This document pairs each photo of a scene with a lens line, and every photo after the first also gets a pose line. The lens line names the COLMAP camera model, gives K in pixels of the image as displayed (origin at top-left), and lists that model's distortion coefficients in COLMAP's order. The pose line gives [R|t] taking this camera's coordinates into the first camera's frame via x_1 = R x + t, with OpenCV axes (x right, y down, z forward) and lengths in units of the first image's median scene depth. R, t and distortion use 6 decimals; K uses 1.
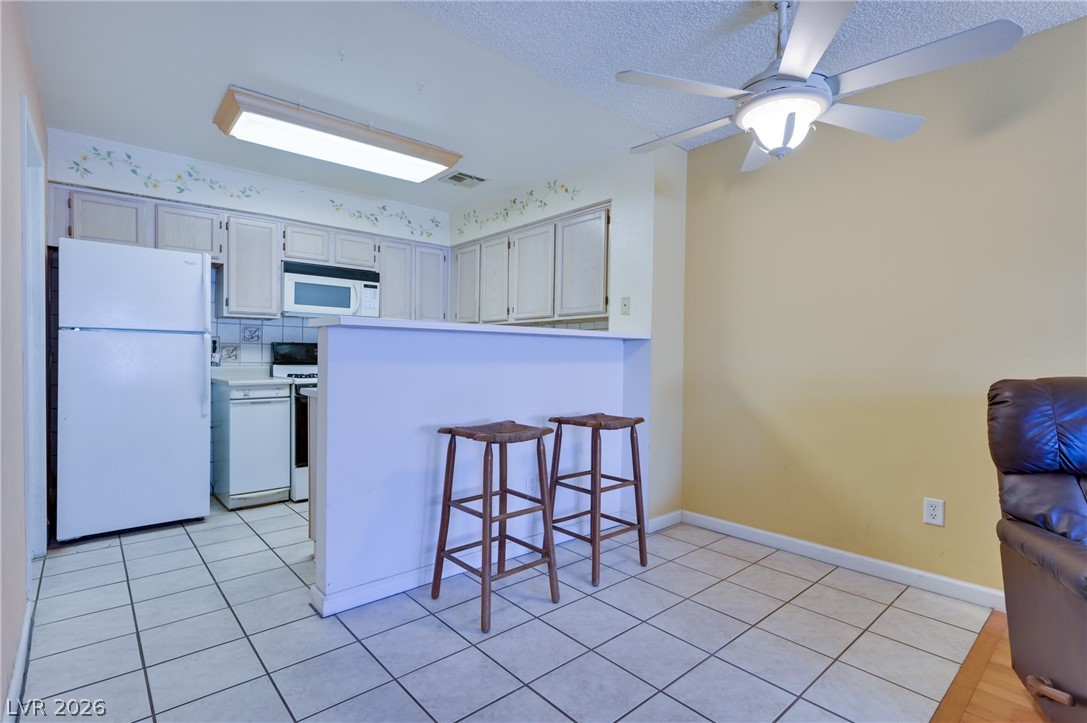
lens RADIAL K [[517.3, 0, 542.8], [0, 517.3, 357.4], [0, 0, 1]] dist [-0.000618, 0.001234]
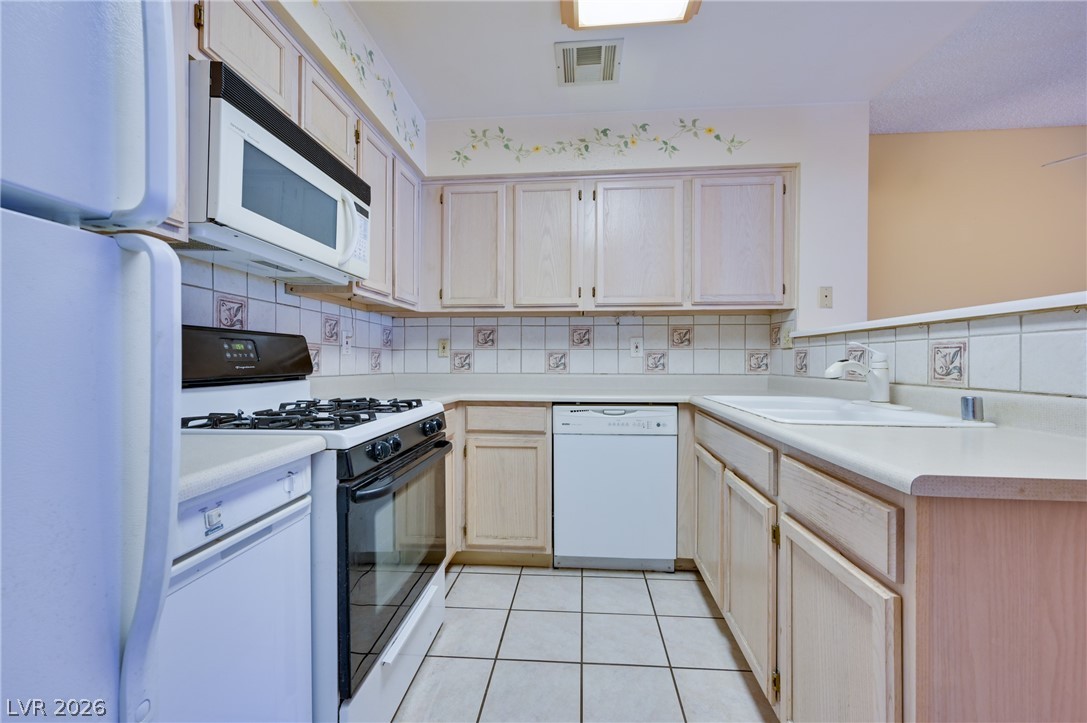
lens RADIAL K [[437.2, 0, 537.6], [0, 437.2, 360.7], [0, 0, 1]] dist [0.001950, -0.000565]
pose [[0.722046, -0.008825, 0.691789, -0.561236], [0.006235, 0.999961, 0.006248, -0.004796], [-0.691817, -0.000198, 0.722073, 0.695336]]
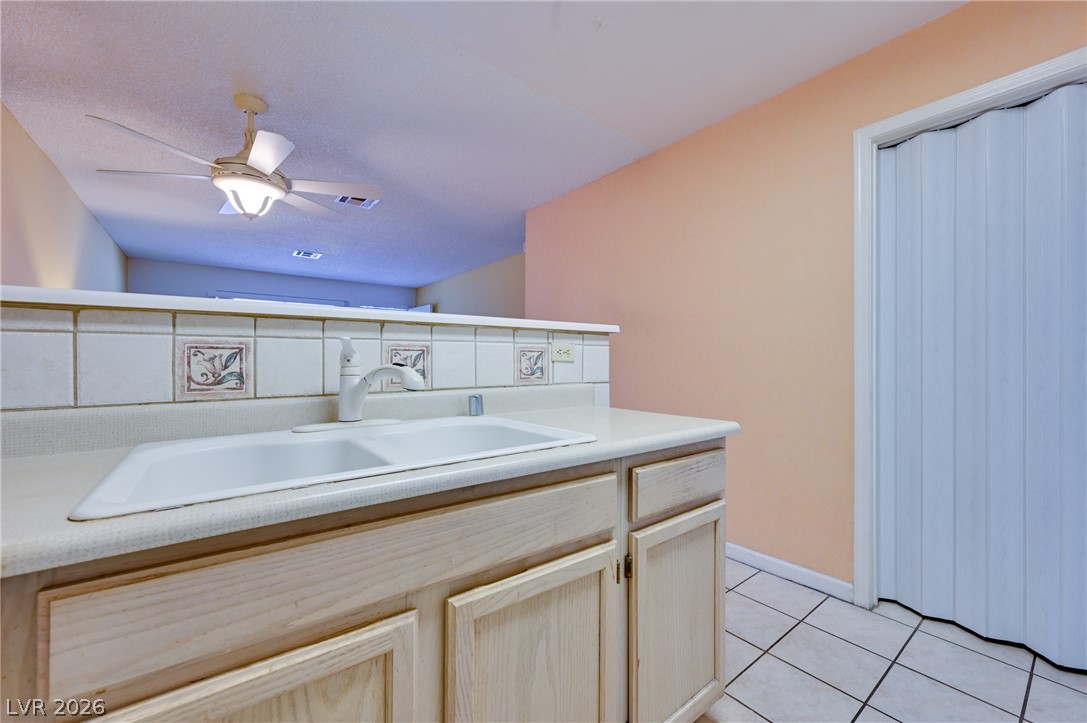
lens RADIAL K [[437.2, 0, 543.6], [0, 437.2, 369.8], [0, 0, 1]] dist [0.001950, -0.000565]
pose [[-0.998837, -0.002361, 0.048156, -0.209014], [-0.001508, 0.999842, 0.017728, -0.002081], [-0.048191, 0.017635, -0.998682, 1.044405]]
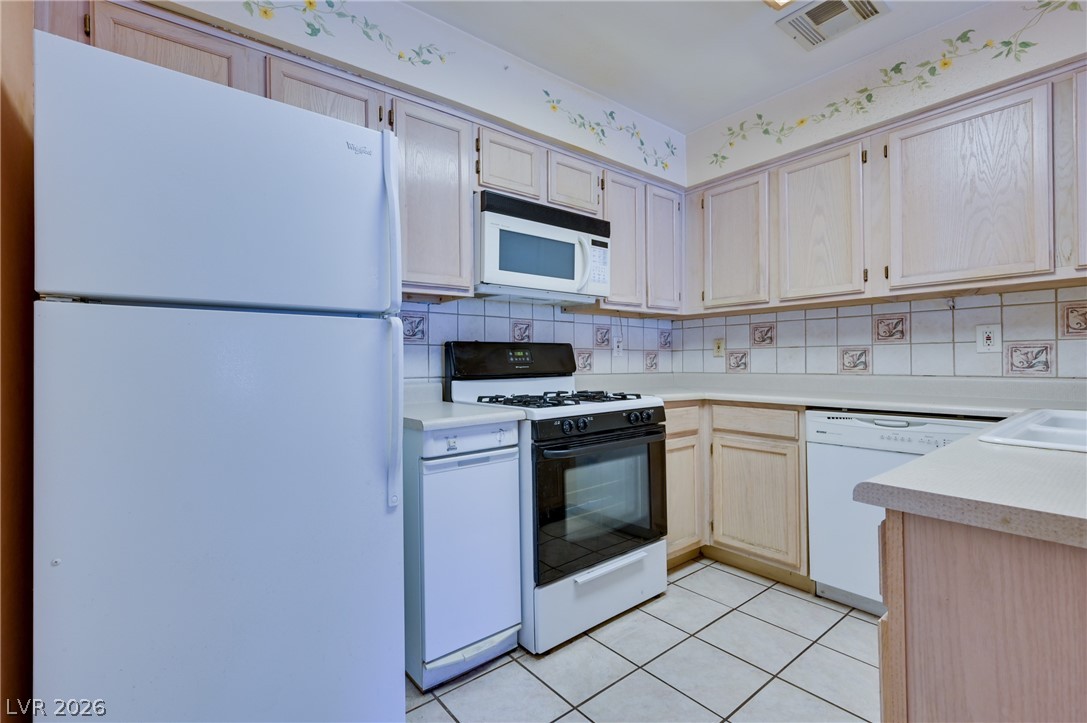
lens RADIAL K [[473.7, 0, 529.8], [0, 473.7, 354.9], [0, 0, 1]] dist [0.002480, -0.002649]
pose [[0.998284, -0.021765, -0.054365, -0.441498], [0.020931, 0.999655, -0.015853, -0.004488], [0.054692, 0.014688, 0.998395, 0.525057]]
